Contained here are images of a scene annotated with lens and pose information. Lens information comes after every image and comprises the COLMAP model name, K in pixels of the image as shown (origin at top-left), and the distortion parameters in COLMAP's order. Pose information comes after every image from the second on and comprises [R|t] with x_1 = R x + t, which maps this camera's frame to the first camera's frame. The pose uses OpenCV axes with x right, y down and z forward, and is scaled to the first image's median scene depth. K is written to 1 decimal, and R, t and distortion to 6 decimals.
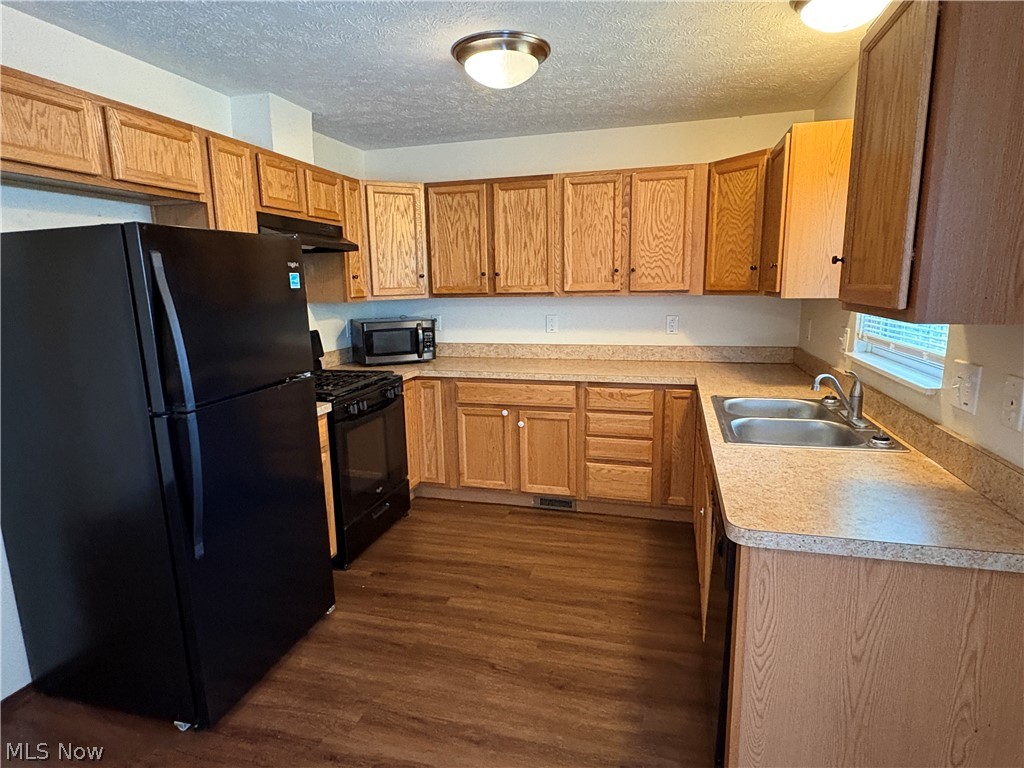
lens RADIAL K [[565.9, 0, 511.4], [0, 565.9, 385.5], [0, 0, 1]] dist [-0.002792, -0.000011]
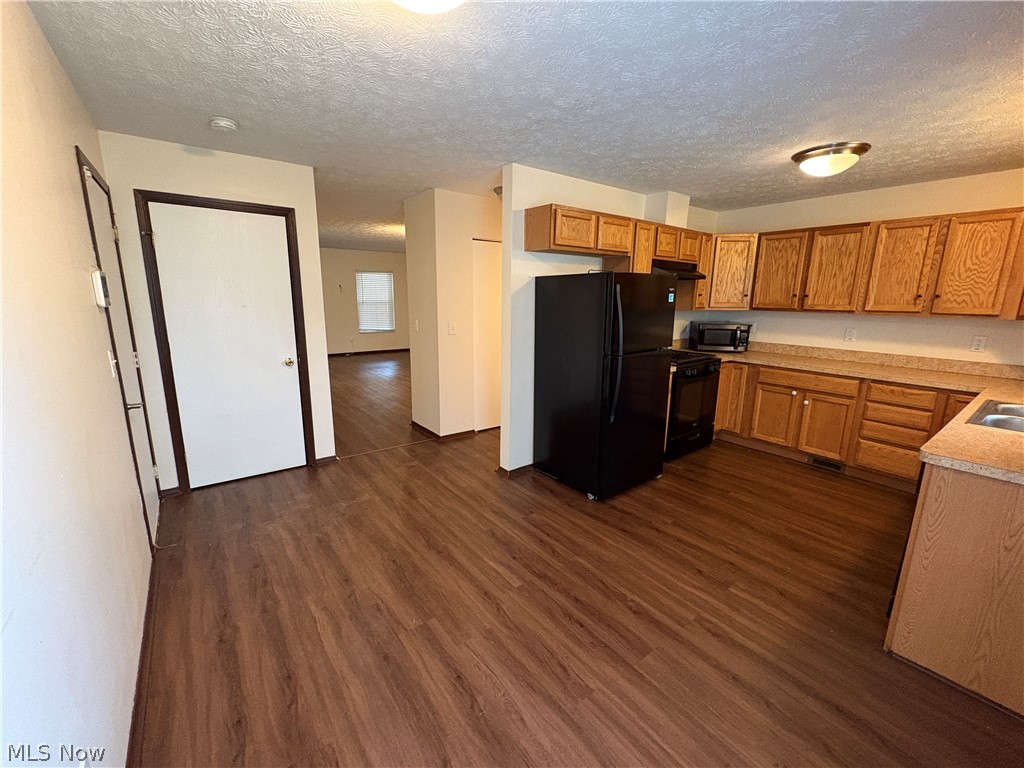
lens RADIAL K [[413.3, 0, 515.4], [0, 413.3, 381.7], [0, 0, 1]] dist [0.000019, -0.000648]
pose [[0.794238, 0.152905, -0.588053, 0.042331], [-0.135512, 0.988017, 0.073878, 0.042668], [0.592303, 0.021011, 0.805442, -0.292051]]
